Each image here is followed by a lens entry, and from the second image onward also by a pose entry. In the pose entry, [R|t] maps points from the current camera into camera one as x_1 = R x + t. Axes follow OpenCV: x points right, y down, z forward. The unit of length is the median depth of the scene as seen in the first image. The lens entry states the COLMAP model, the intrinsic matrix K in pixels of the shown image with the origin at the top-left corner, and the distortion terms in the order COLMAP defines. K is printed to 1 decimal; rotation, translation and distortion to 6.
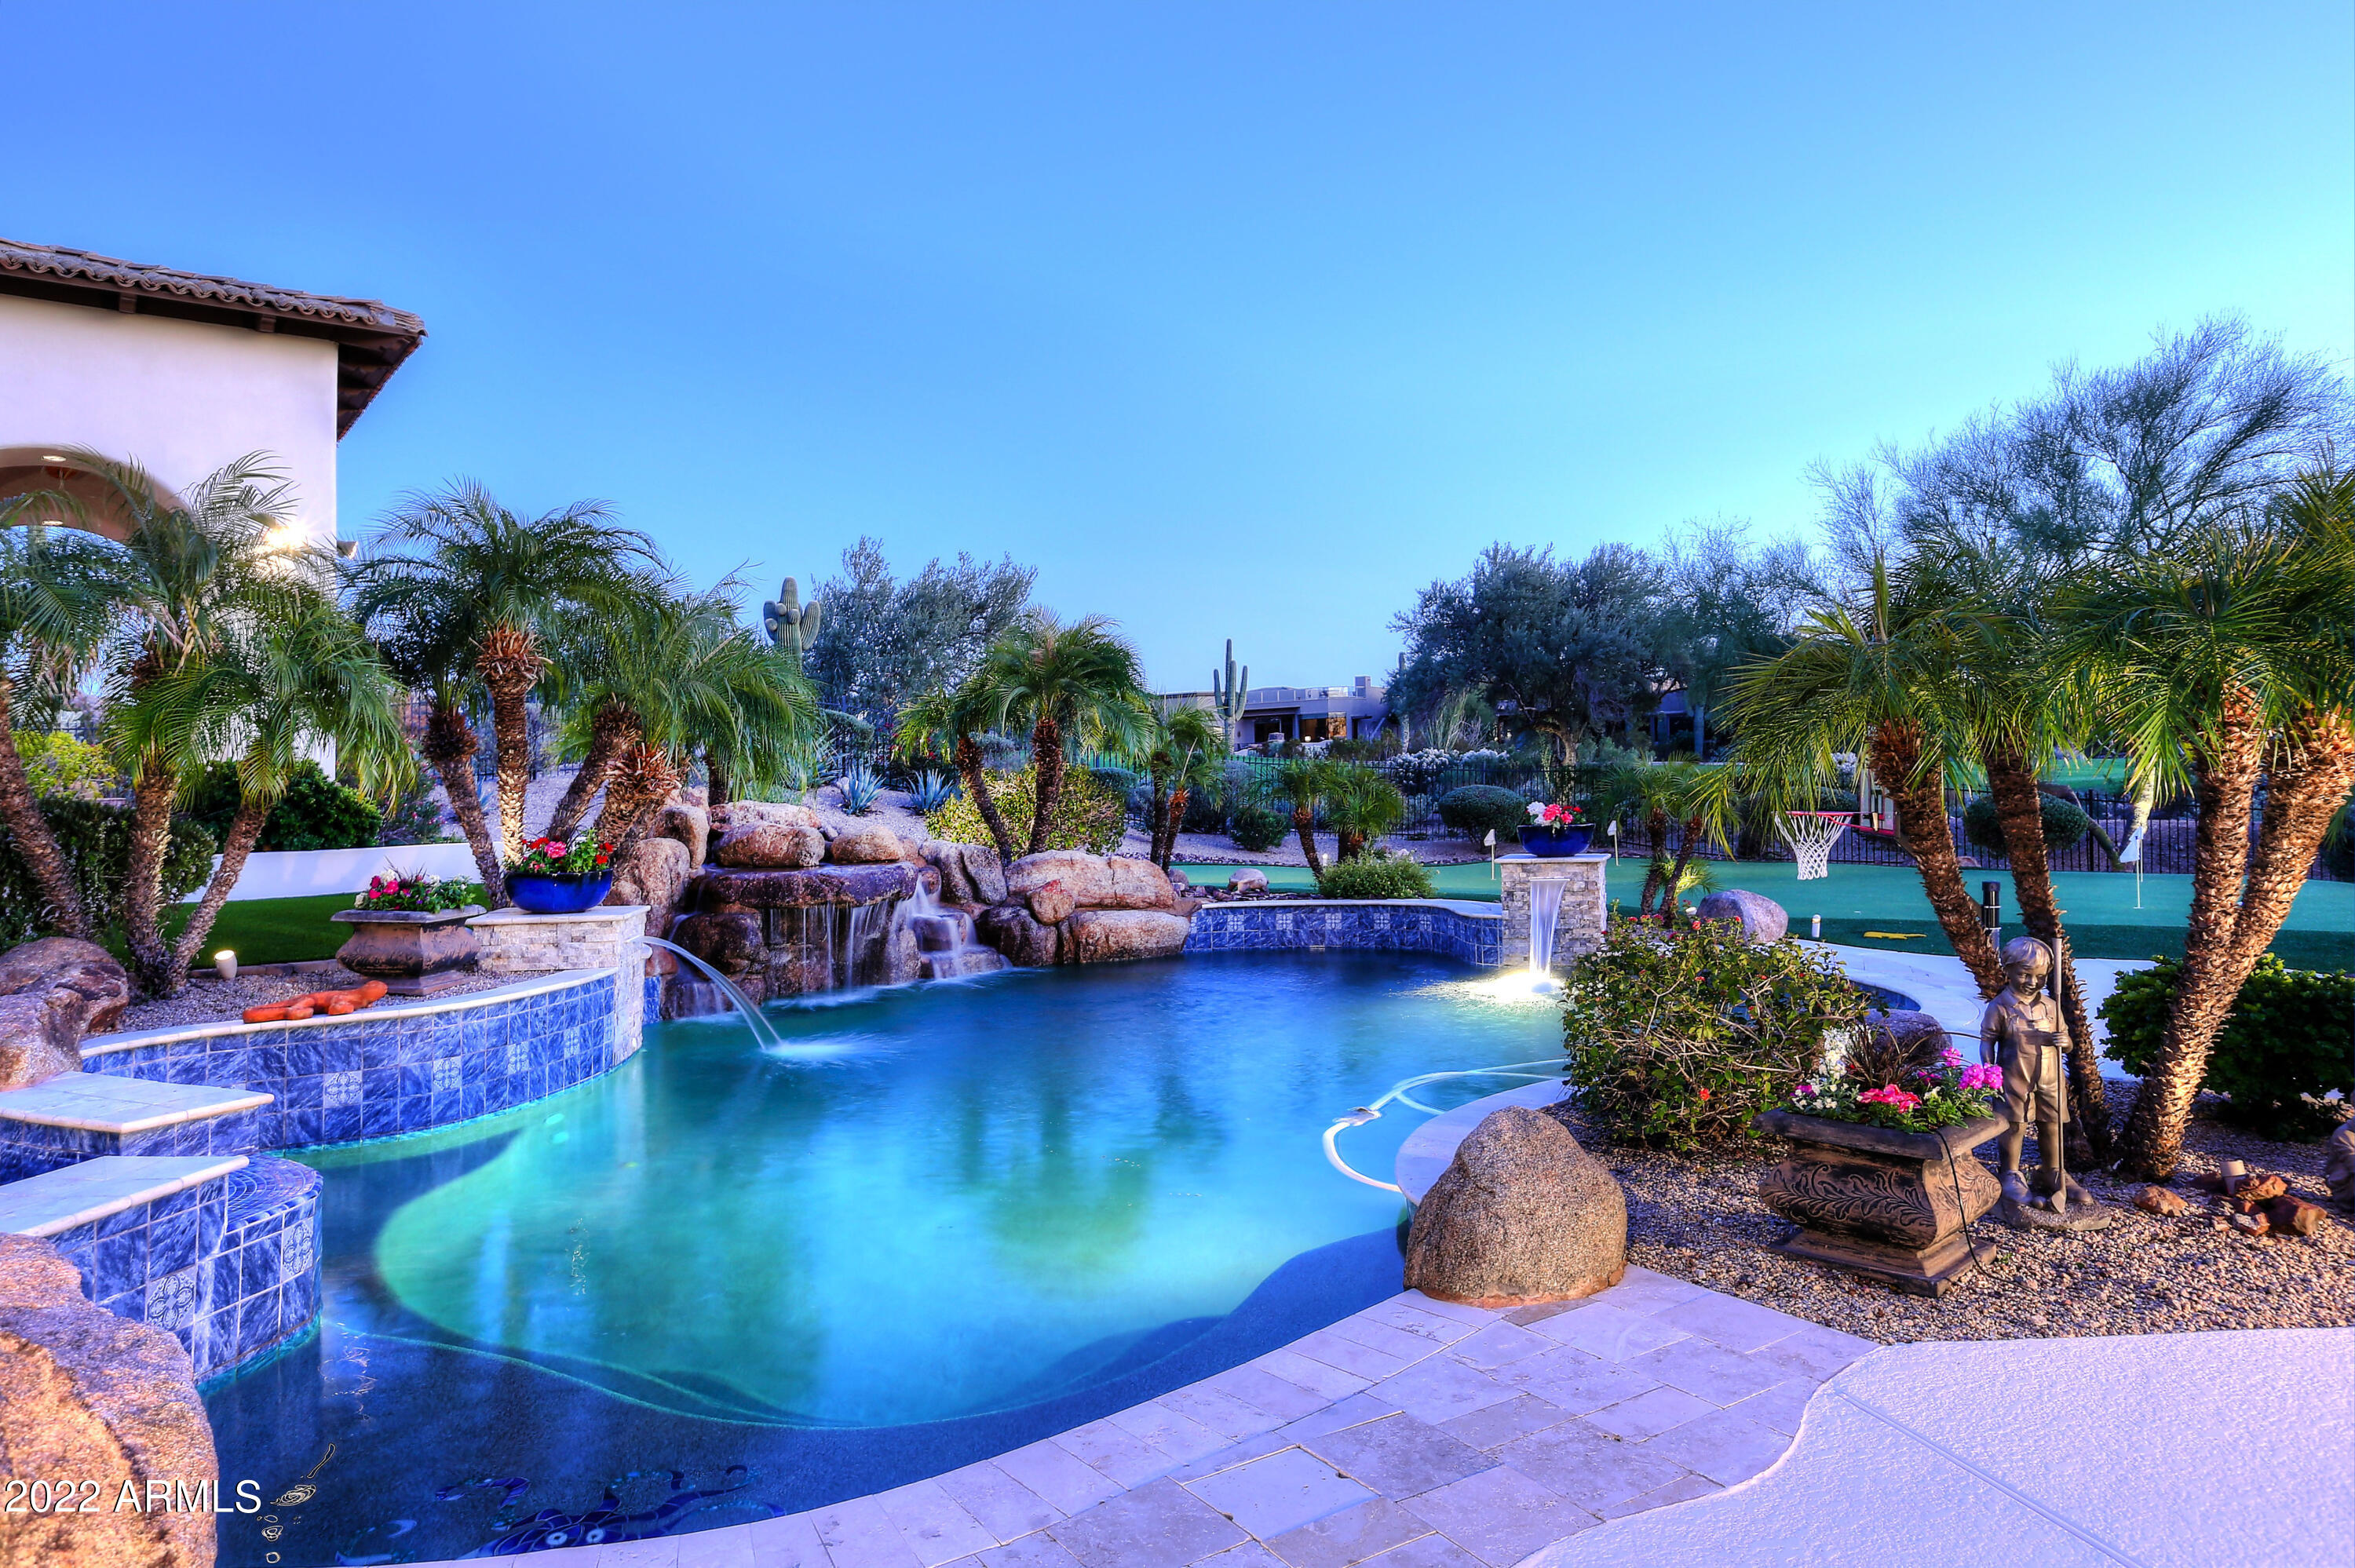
lens RADIAL K [[1475.5, 0, 1177.5], [0, 1475.5, 784.0], [0, 0, 1]] dist [-0.001820, 0.000117]
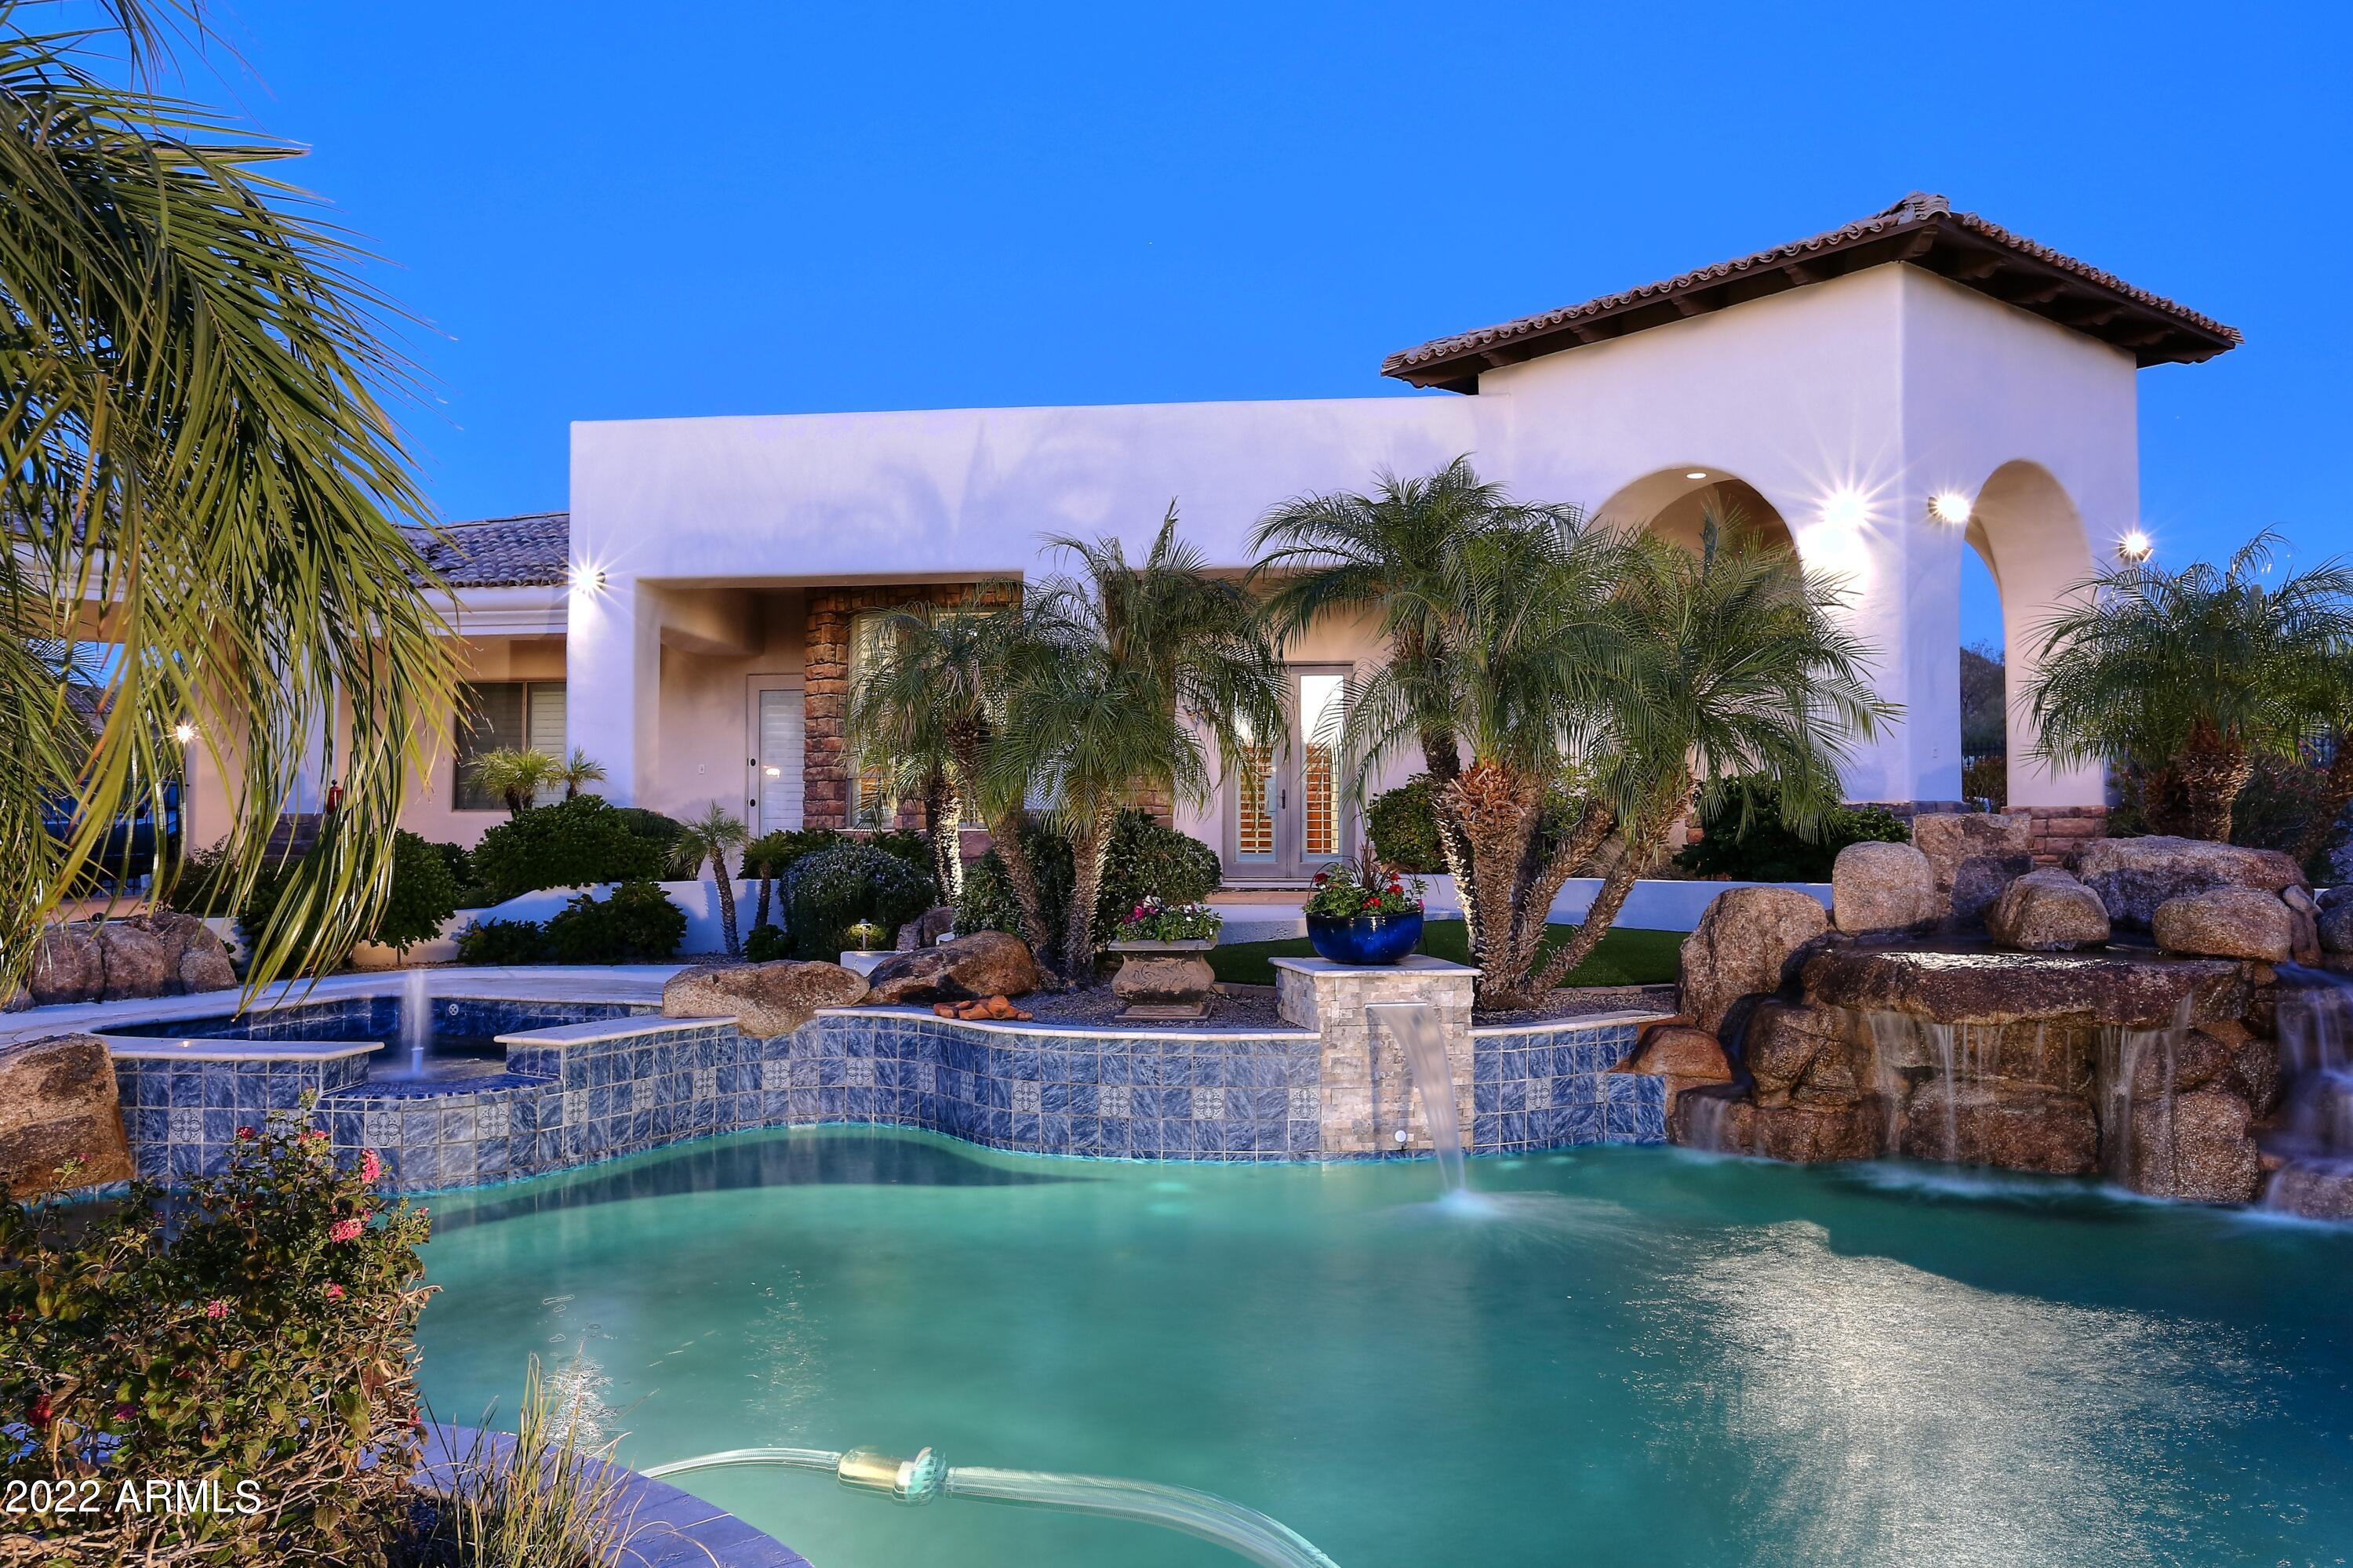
lens RADIAL K [[1745.4, 0, 1142.4], [0, 1745.4, 787.2], [0, 0, 1]] dist [-0.083390, 0.164088]
pose [[0.024214, -0.004518, -0.999697, 0.684418], [0.004274, 0.999981, -0.004416, -0.011189], [0.999698, -0.004166, 0.024233, 1.010584]]
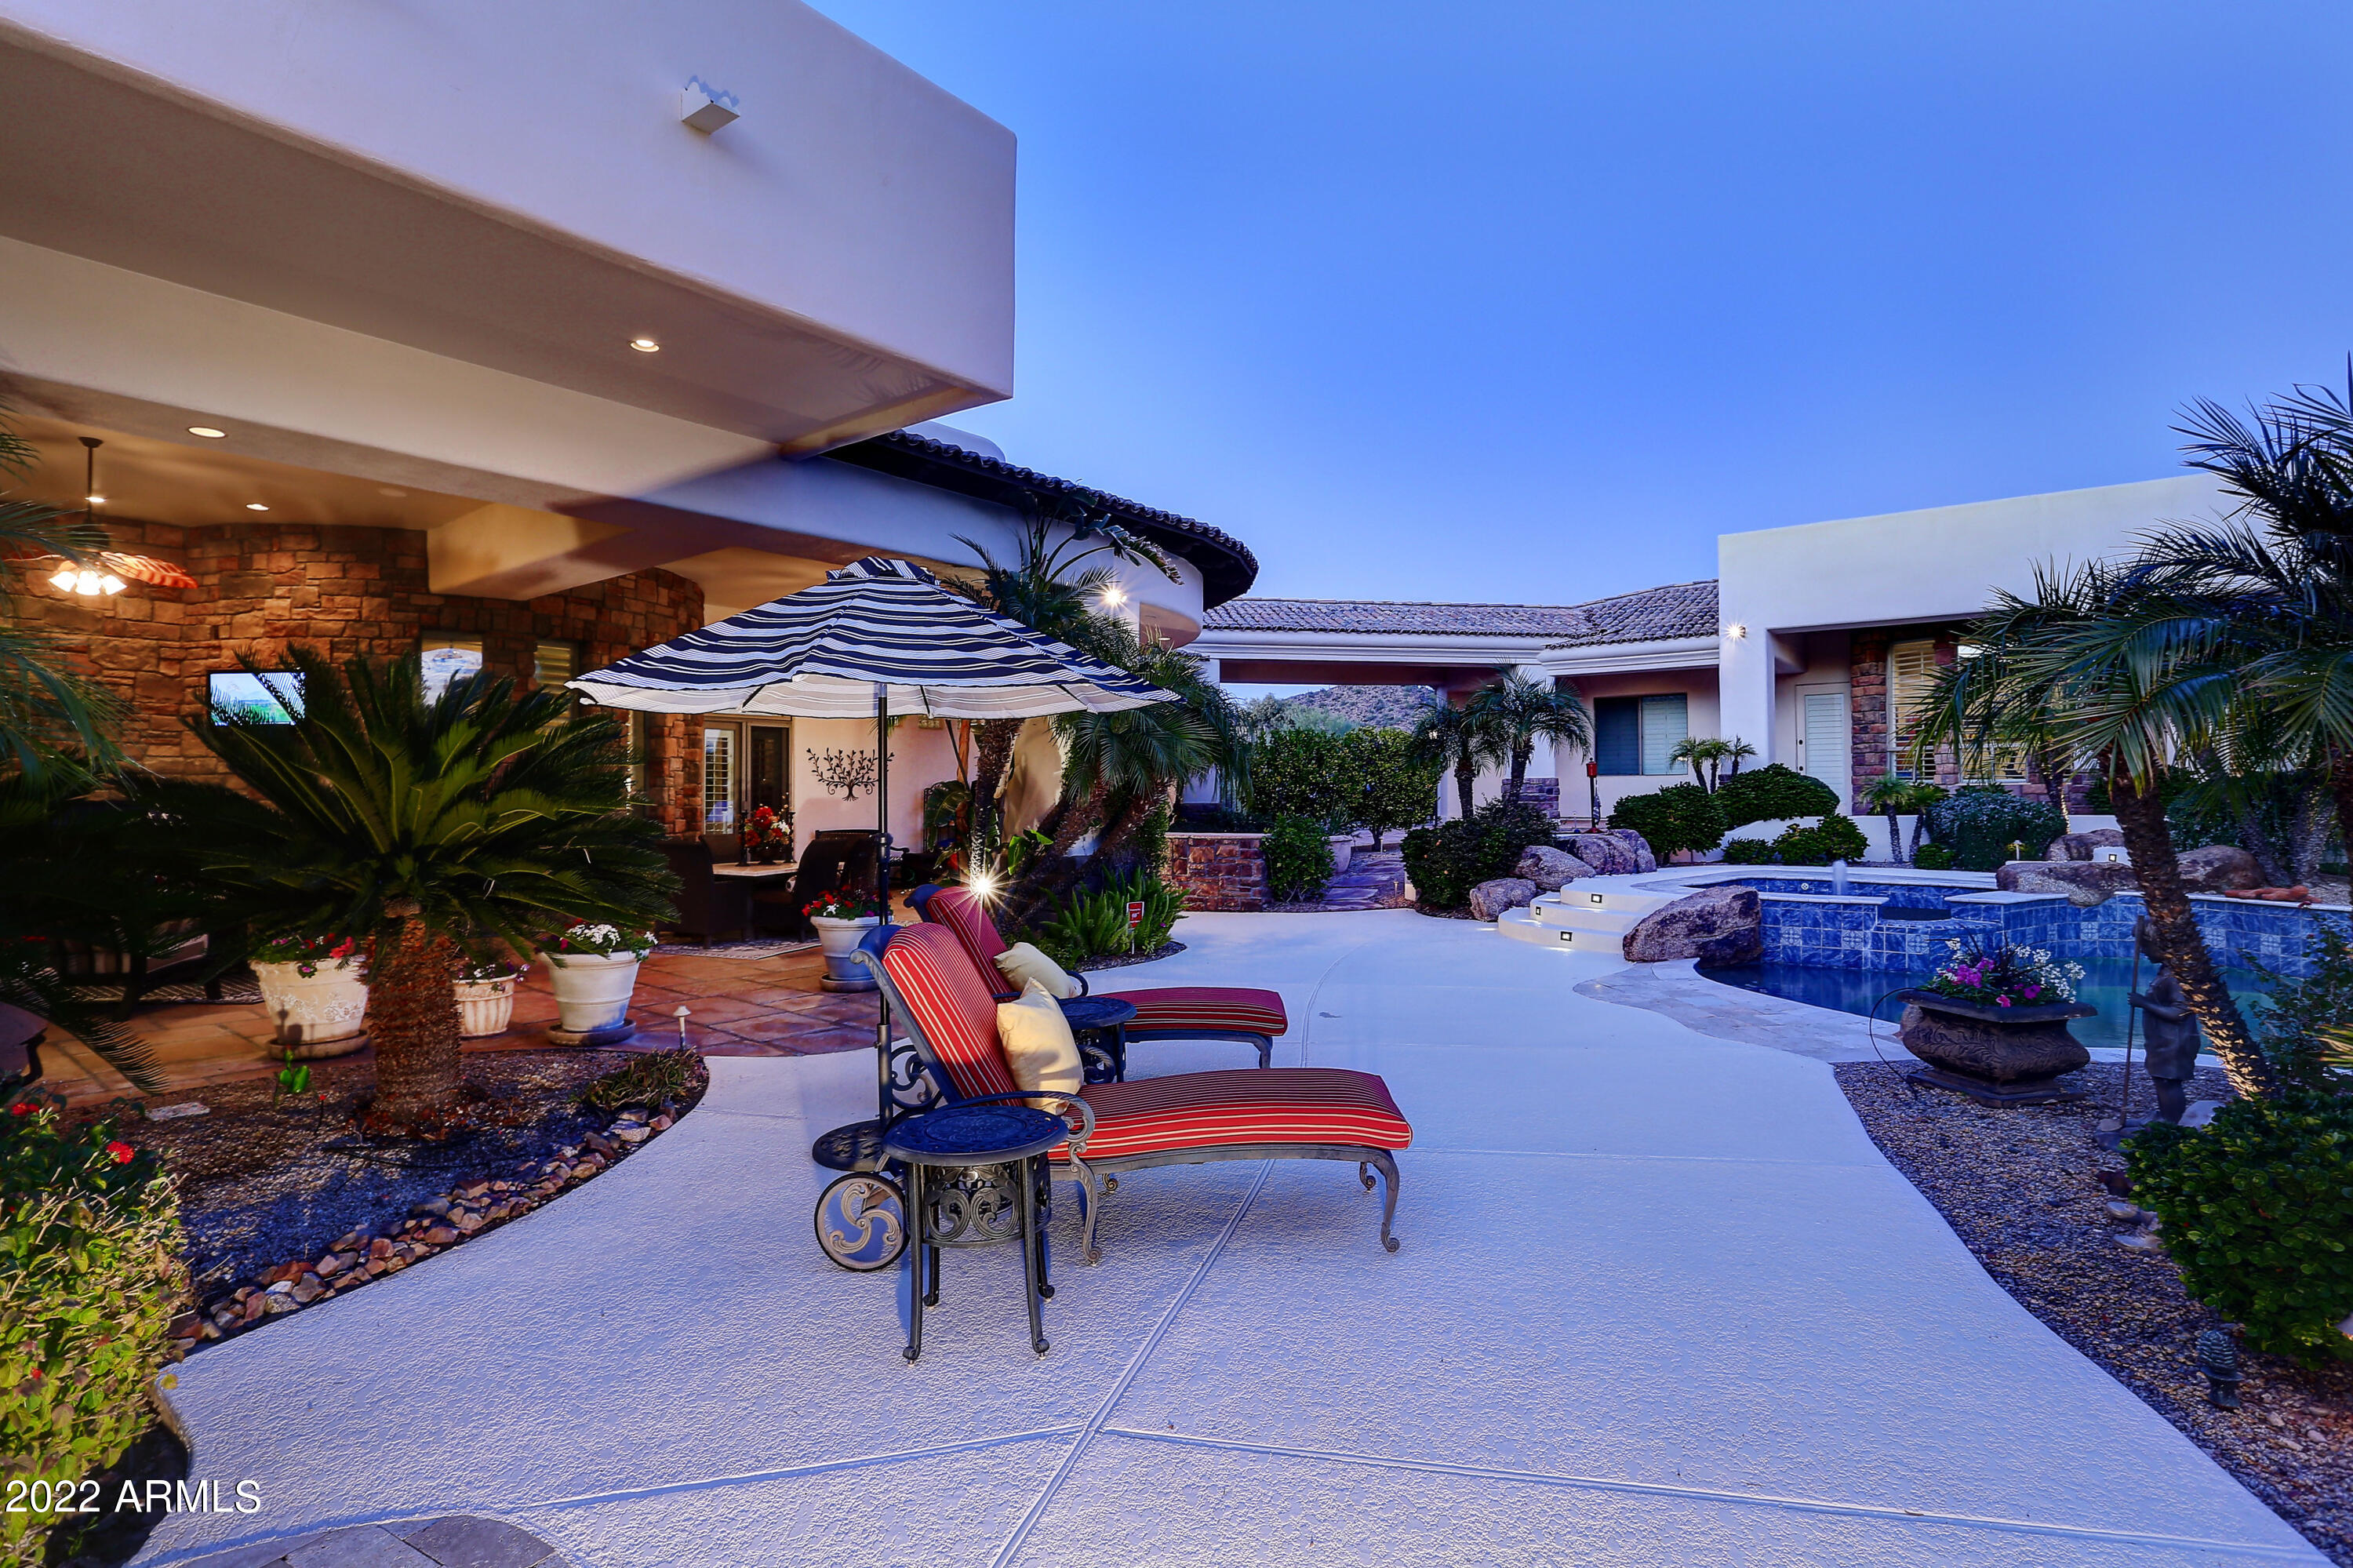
lens RADIAL K [[1149.3, 0, 1176.5], [0, 1149.3, 784.0], [0, 0, 1]] dist [-0.057498, 0.024744]
pose [[-0.514409, 0.016313, -0.857390, 1.106572], [0.017598, 0.999809, 0.008464, -0.013022], [0.857364, -0.010735, -0.514598, 0.526715]]
